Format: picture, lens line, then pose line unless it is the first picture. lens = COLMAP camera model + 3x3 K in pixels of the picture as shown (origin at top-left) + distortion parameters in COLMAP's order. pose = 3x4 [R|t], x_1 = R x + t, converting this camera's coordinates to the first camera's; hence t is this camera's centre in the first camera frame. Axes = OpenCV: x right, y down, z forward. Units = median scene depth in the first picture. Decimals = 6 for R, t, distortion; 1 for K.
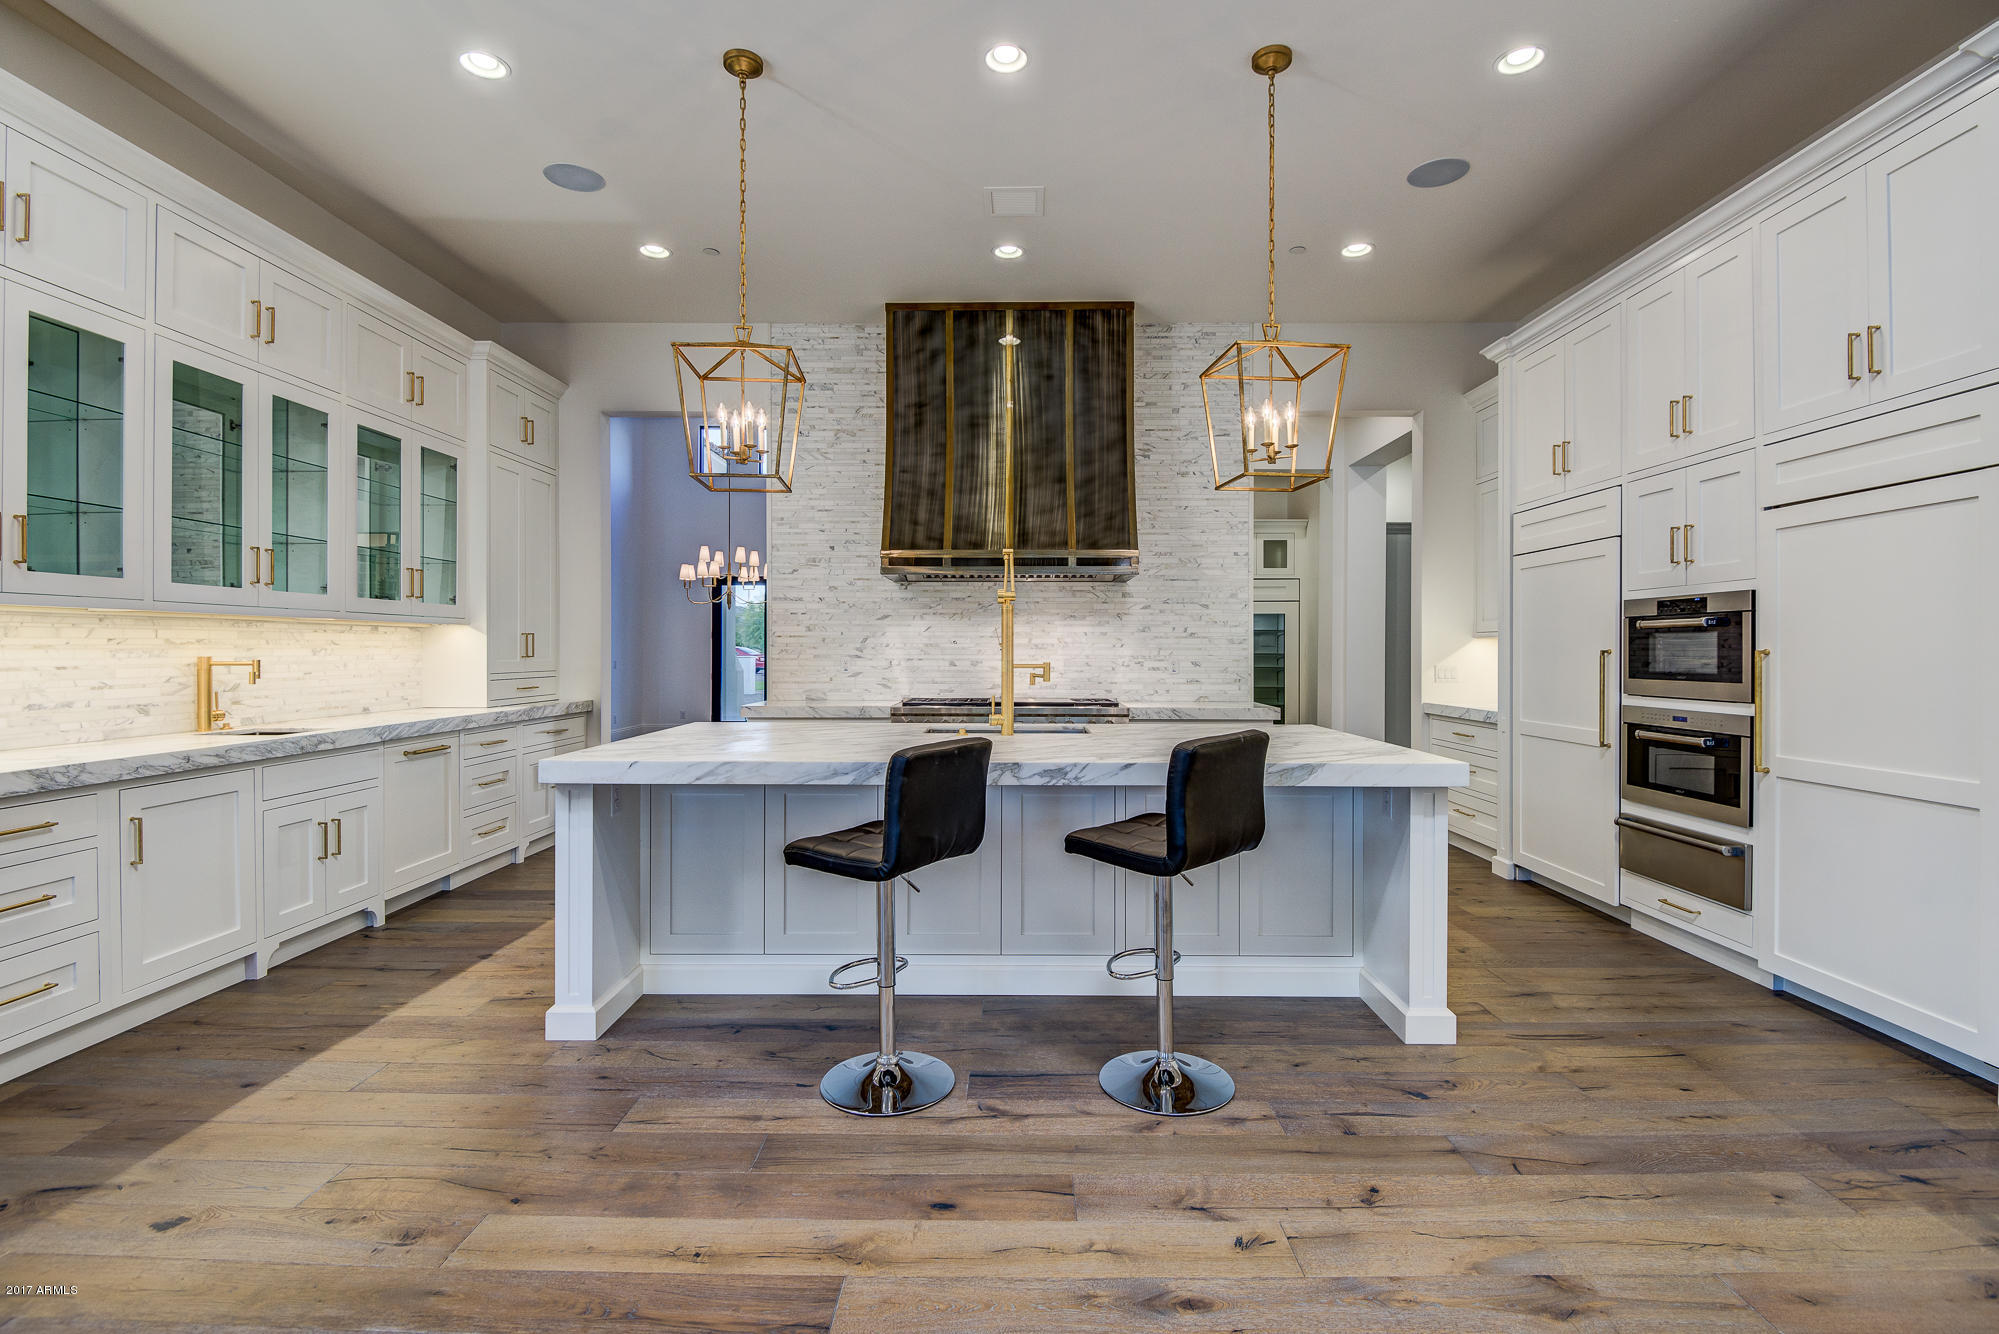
lens RADIAL K [[904.9, 0, 1001.5], [0, 904.9, 654.5], [0, 0, 1]] dist [0.020229, -0.025807]
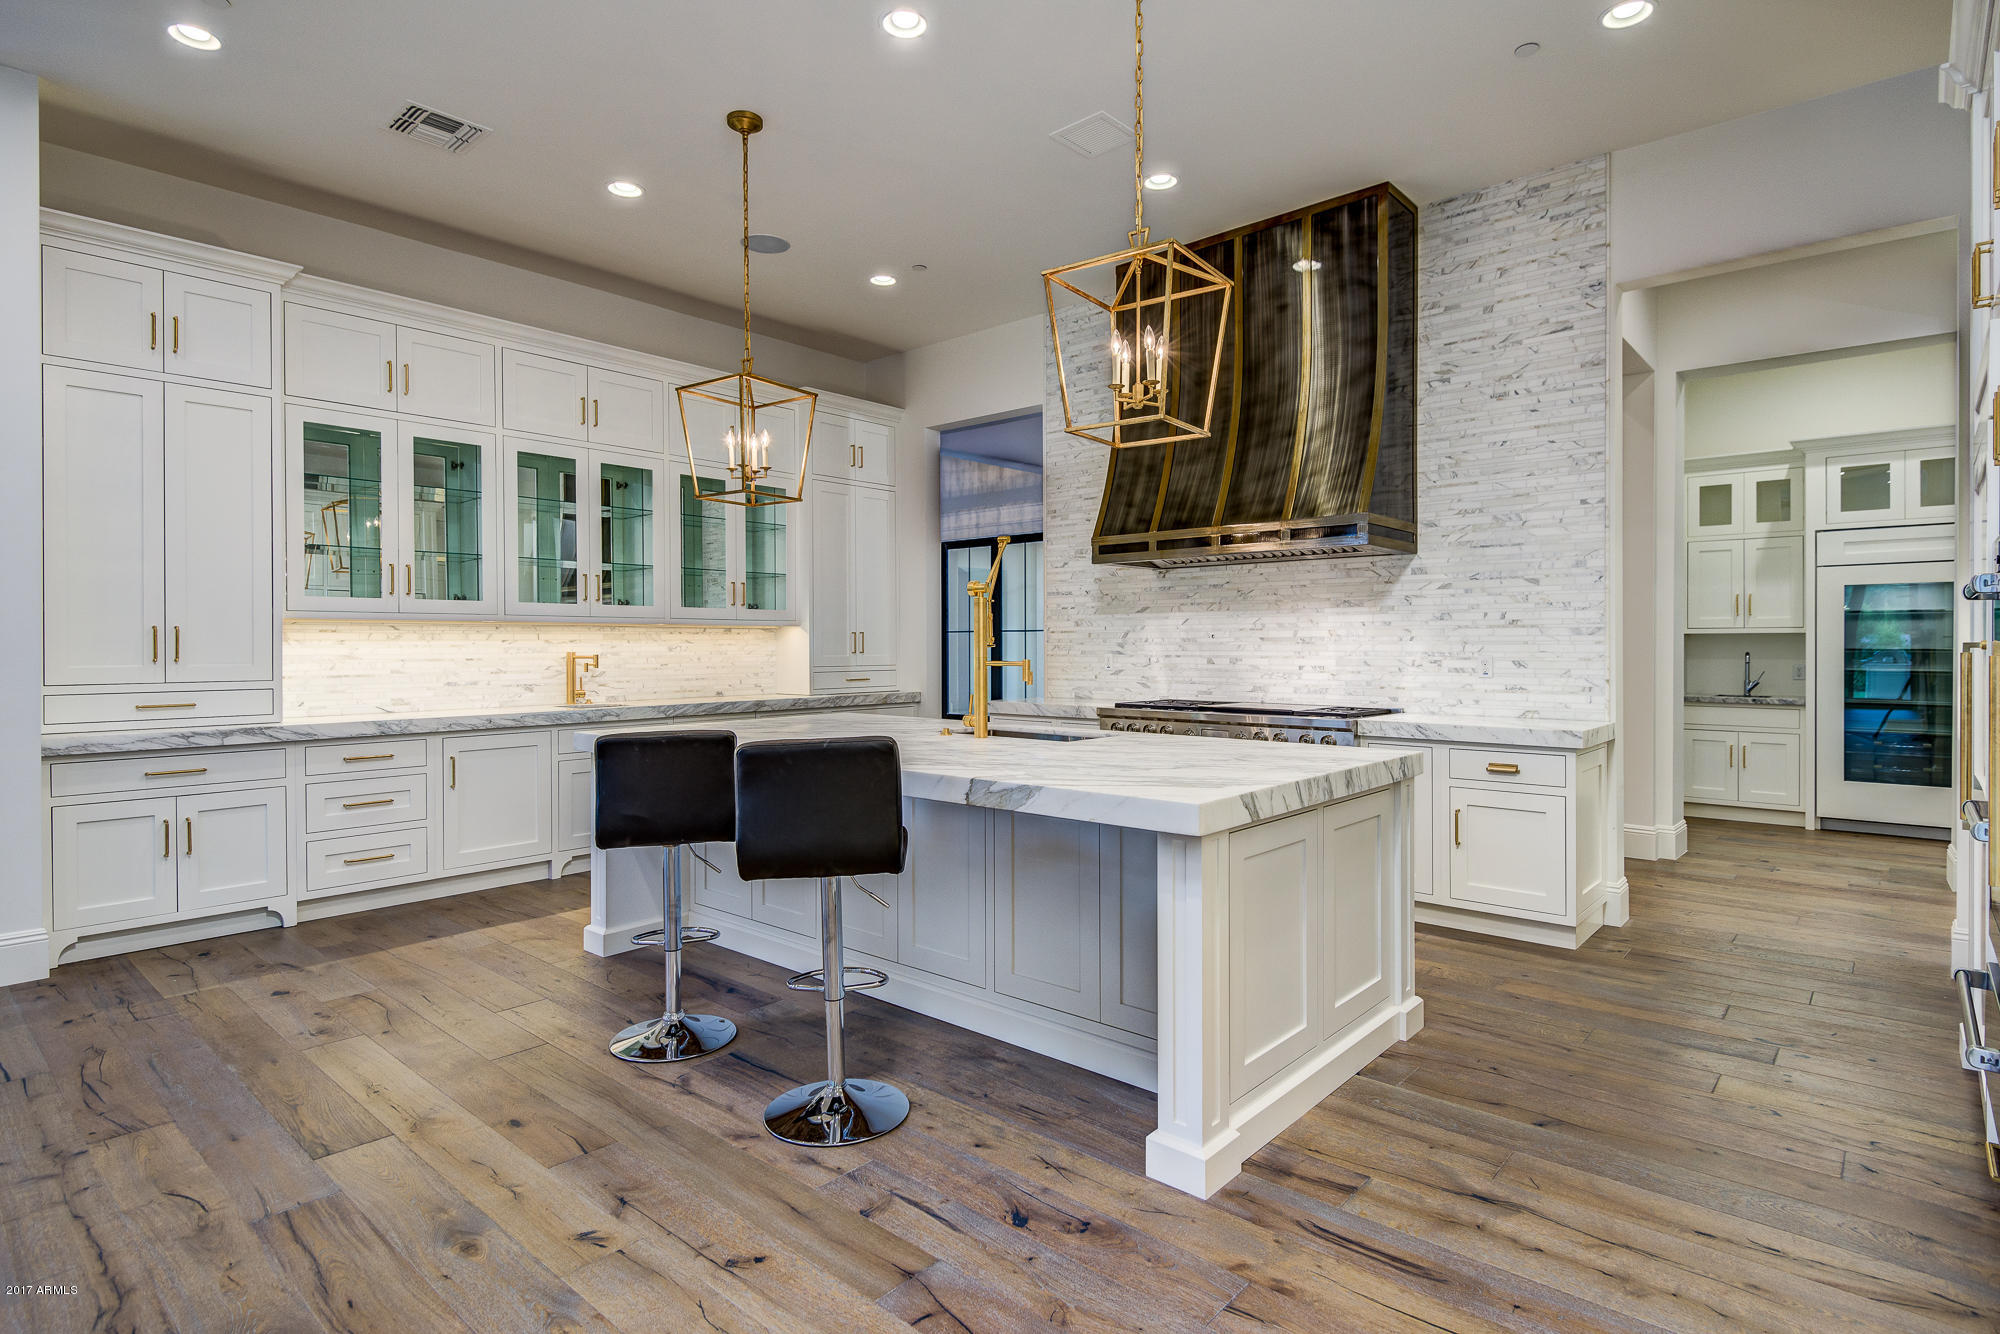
lens RADIAL K [[1011.2, 0, 1004.5], [0, 1011.2, 652.6], [0, 0, 1]] dist [0.040475, -0.032155]
pose [[0.757673, 0.001087, -0.652634, 0.547919], [0.000373, 0.999998, 0.002098, -0.000194], [0.652635, -0.001833, 0.757671, 0.179265]]
